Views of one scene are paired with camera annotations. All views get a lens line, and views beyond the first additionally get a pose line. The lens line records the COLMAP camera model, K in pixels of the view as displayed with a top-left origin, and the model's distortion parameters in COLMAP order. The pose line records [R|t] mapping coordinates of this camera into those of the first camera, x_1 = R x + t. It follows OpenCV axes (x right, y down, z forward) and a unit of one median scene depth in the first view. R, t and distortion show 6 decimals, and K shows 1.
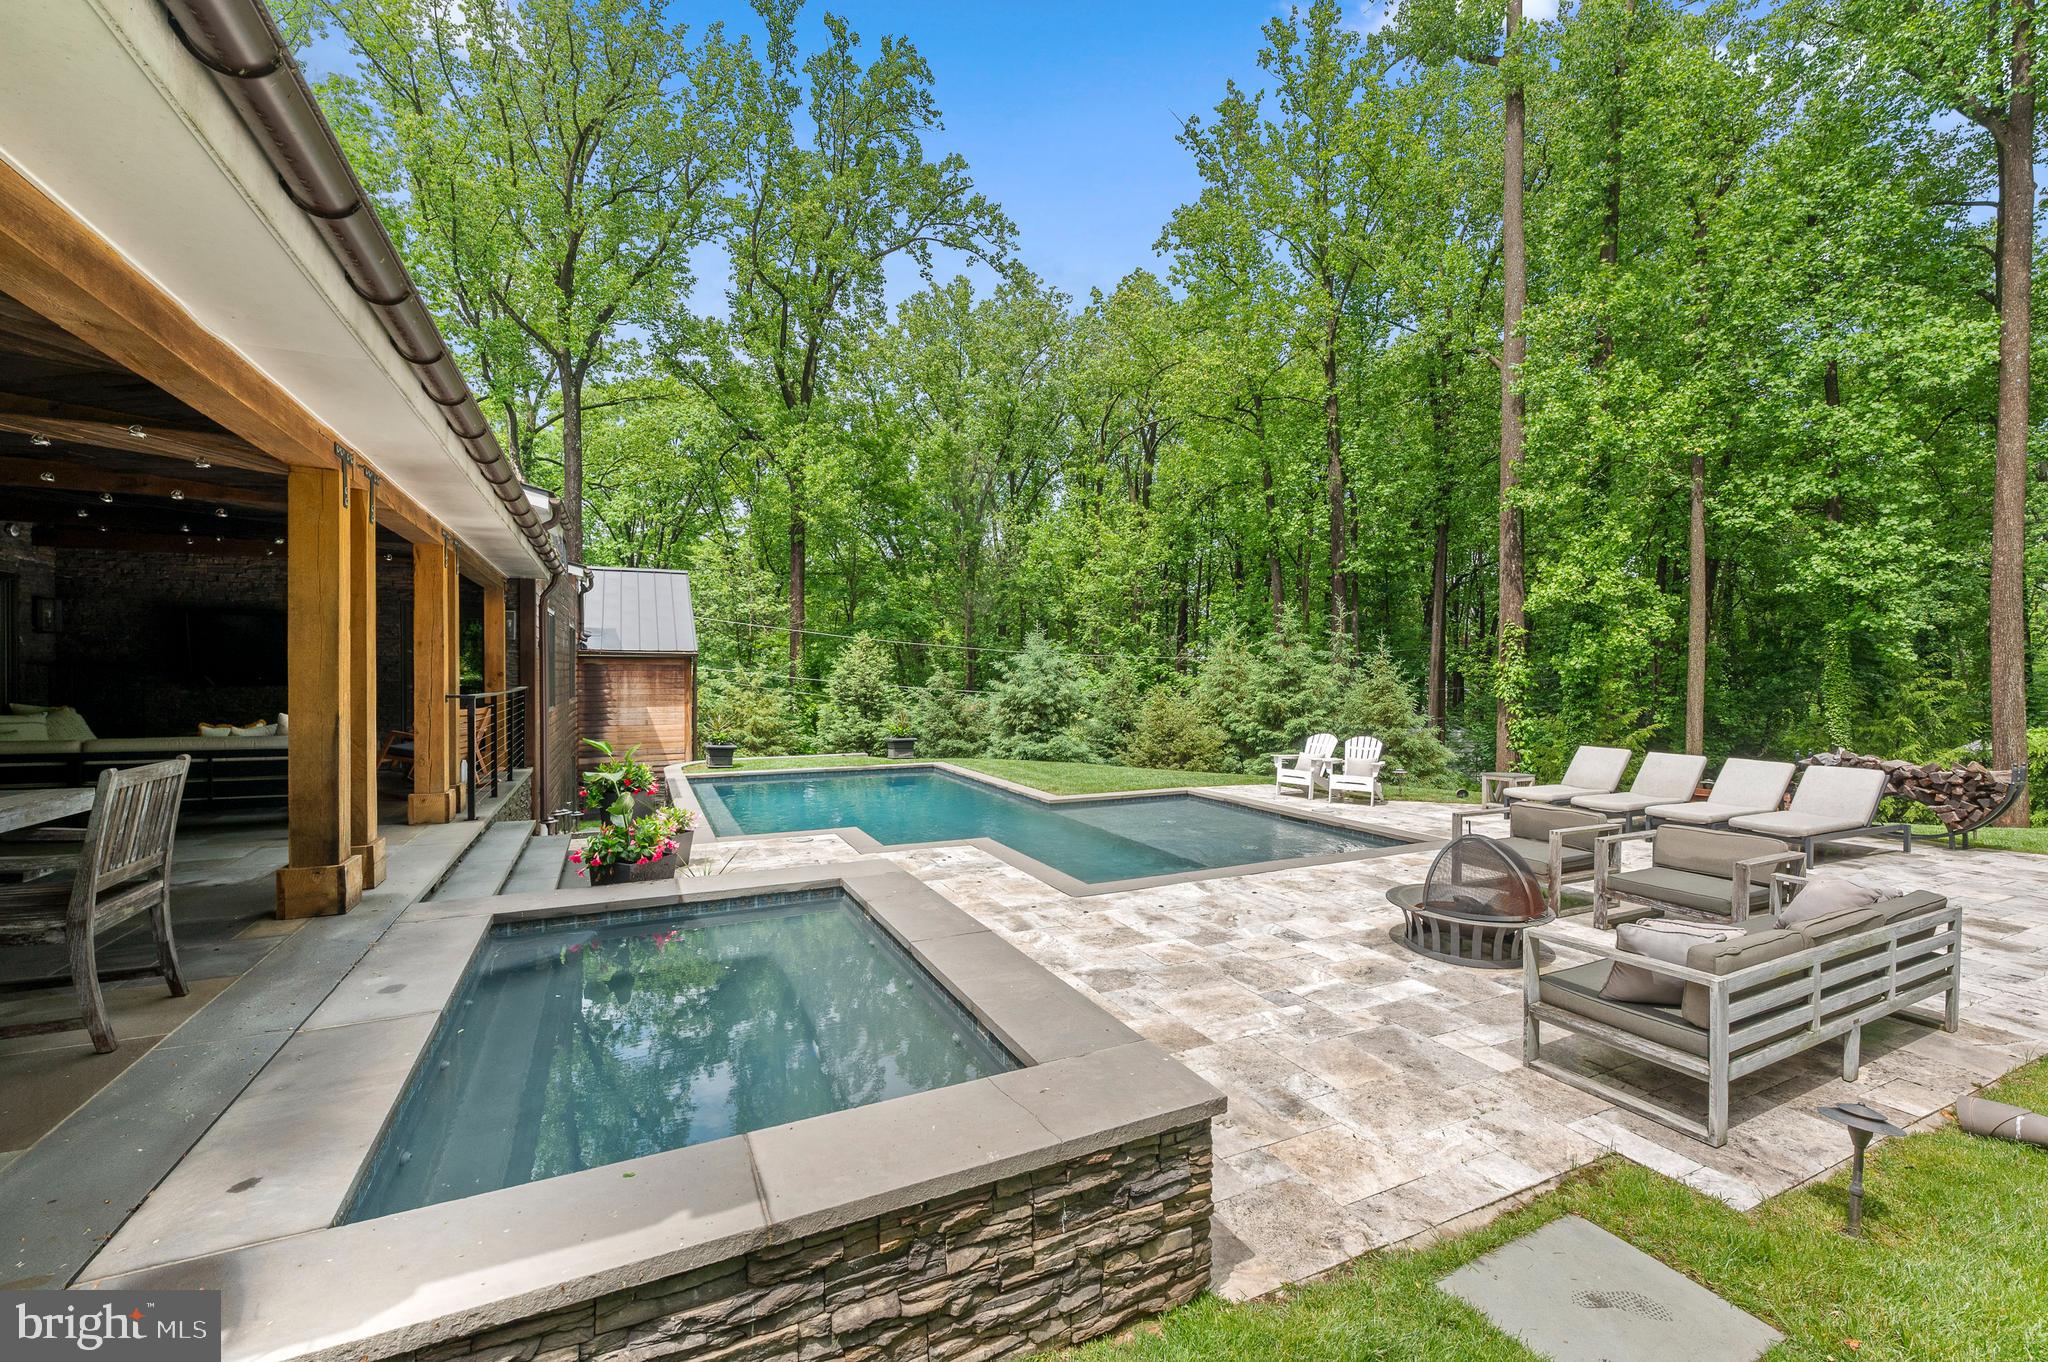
lens RADIAL K [[836.0, 0, 1042.7], [0, 836.0, 688.9], [0, 0, 1]] dist [-0.006562, 0.001418]
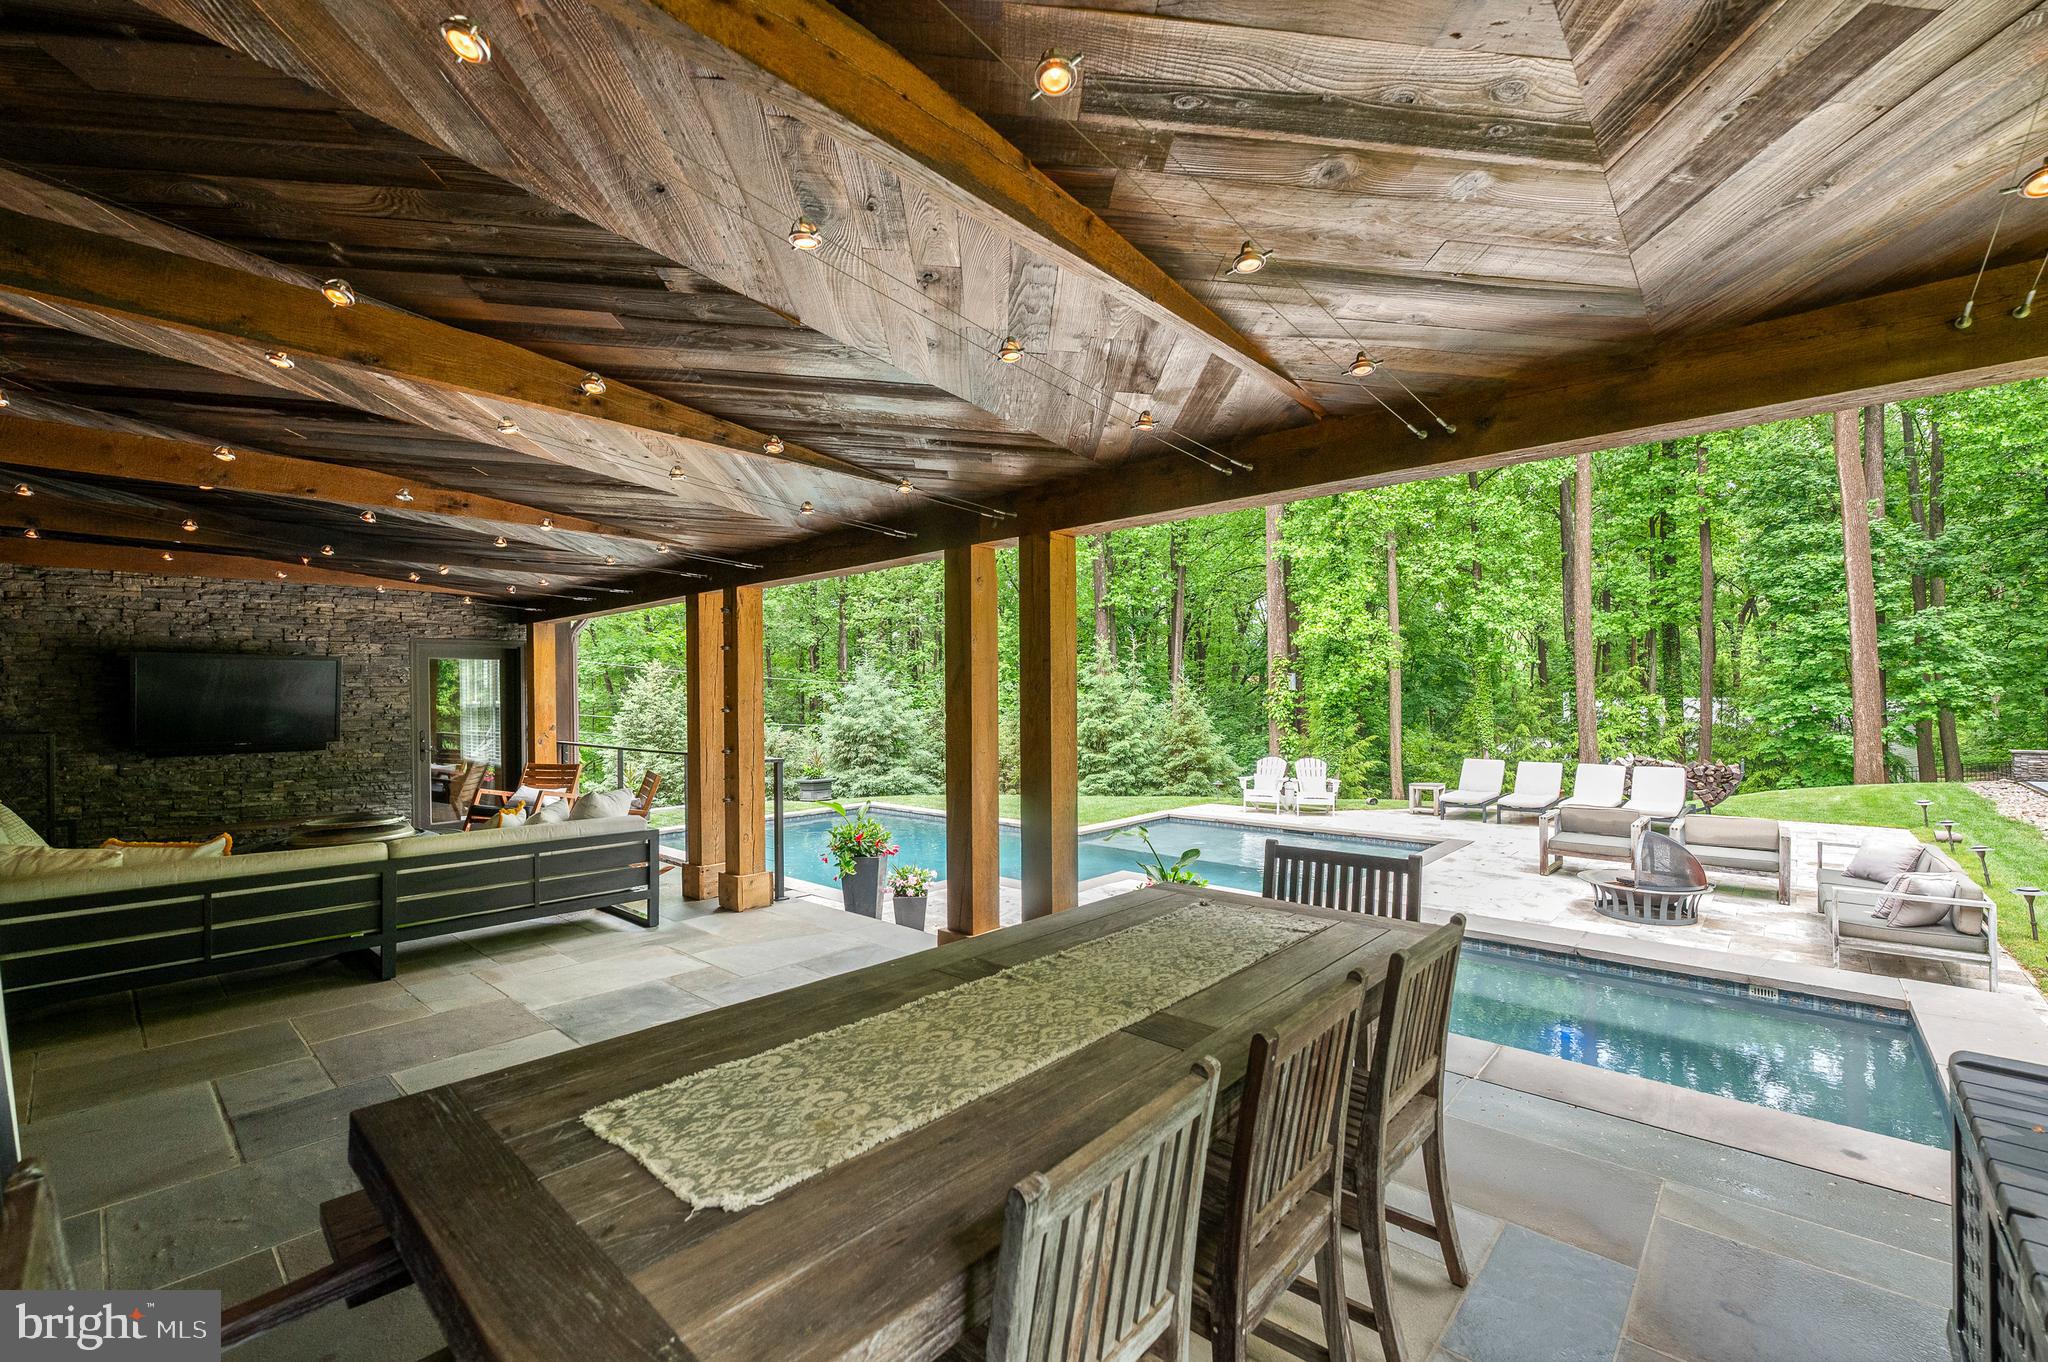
lens RADIAL K [[836.0, 0, 1041.4], [0, 836.0, 728.2], [0, 0, 1]] dist [-0.006562, 0.001418]
pose [[0.925288, -0.029400, 0.378124, -0.197559], [0.021805, 0.999466, 0.024354, -0.010765], [-0.378638, -0.014290, 0.925435, 0.023486]]
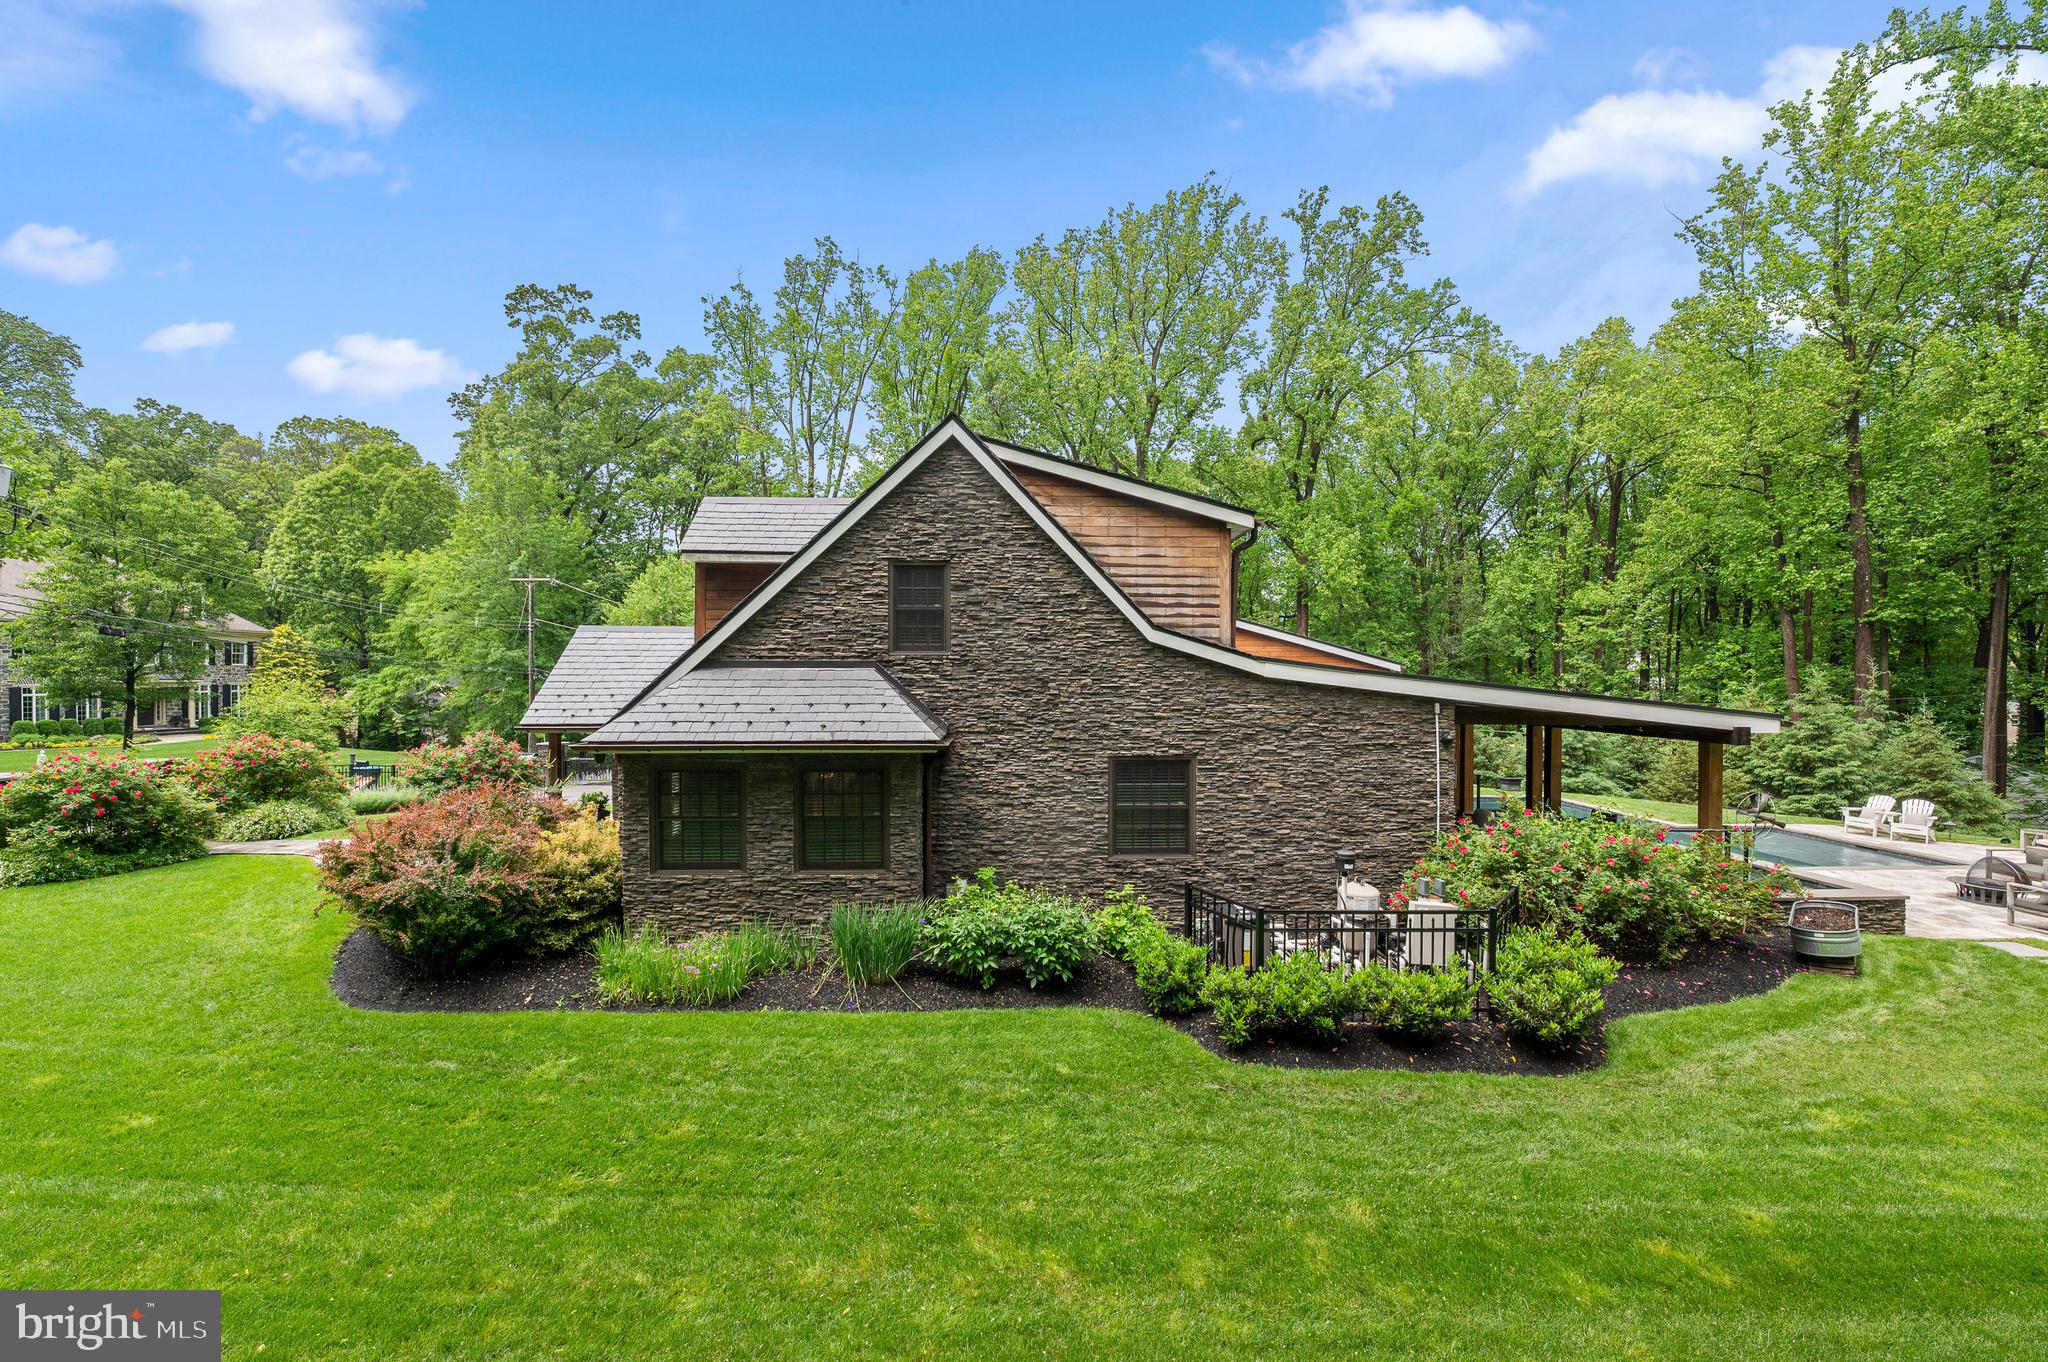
lens RADIAL K [[836.0, 0, 1037.6], [0, 836.0, 683.9], [0, 0, 1]] dist [-0.006562, 0.001418]
pose [[0.912813, 0.002274, -0.408371, -0.232844], [-0.006423, 0.999941, -0.008791, -0.064489], [0.408327, 0.010647, 0.912774, -0.525191]]
